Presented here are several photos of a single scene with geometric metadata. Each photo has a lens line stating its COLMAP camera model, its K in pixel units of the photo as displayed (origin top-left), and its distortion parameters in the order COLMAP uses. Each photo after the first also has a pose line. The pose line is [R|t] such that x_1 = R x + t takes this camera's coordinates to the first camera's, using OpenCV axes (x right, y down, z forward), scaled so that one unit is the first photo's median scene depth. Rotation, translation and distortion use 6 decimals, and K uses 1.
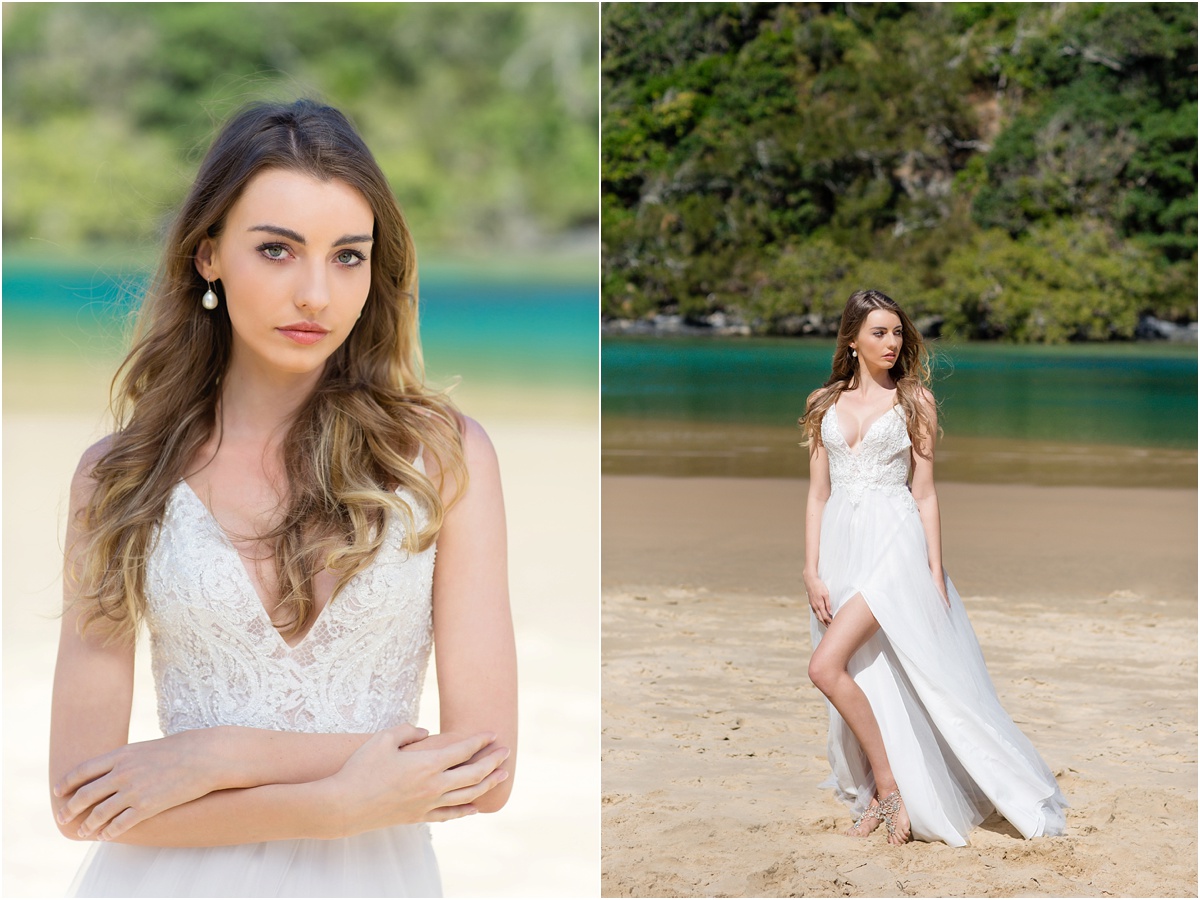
lens RADIAL K [[2876.7, 0, 599.4], [0, 2876.7, 451.0], [0, 0, 1]] dist [0.094151, 0.000000]
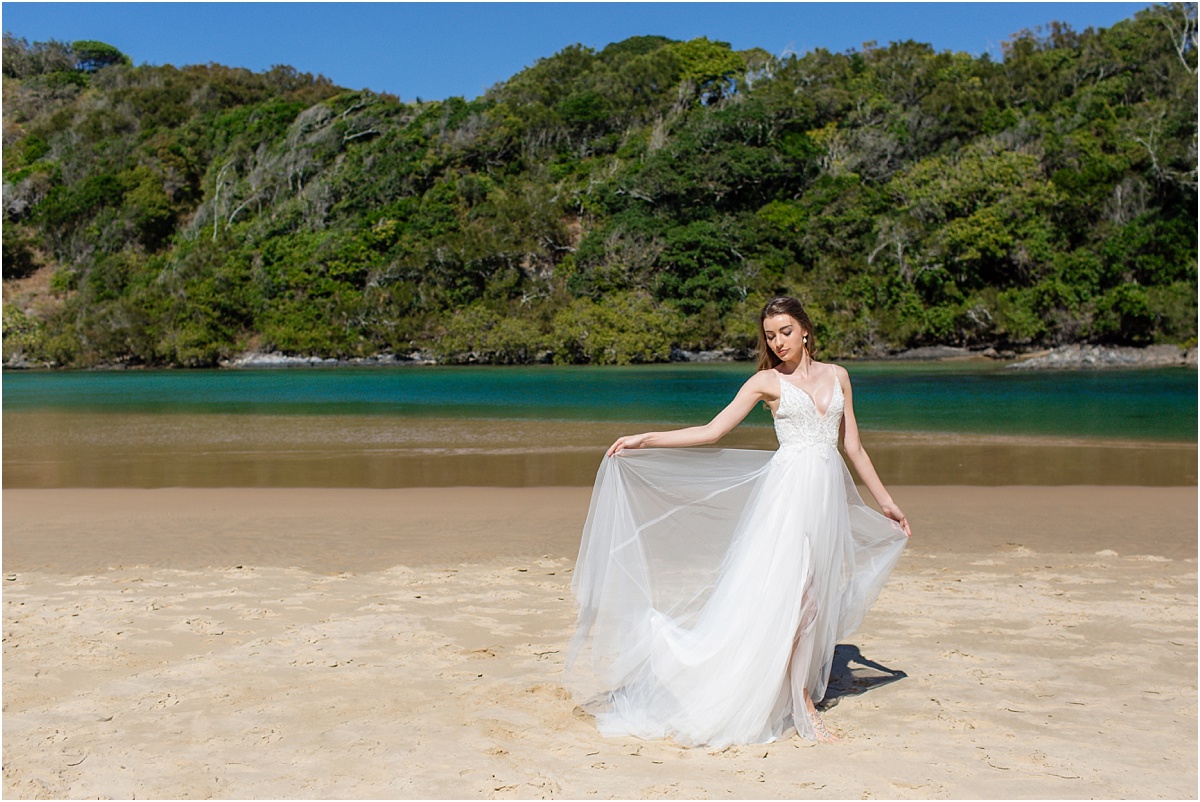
lens RADIAL K [[1239.9, 0, 596.6], [0, 1239.9, 404.0], [0, 0, 1]] dist [-0.026956, 0.000000]
pose [[0.977941, -0.035970, 0.205759, -0.005257], [0.036341, 0.999337, 0.001977, -0.015897], [-0.205694, 0.005545, 0.978601, 0.286796]]
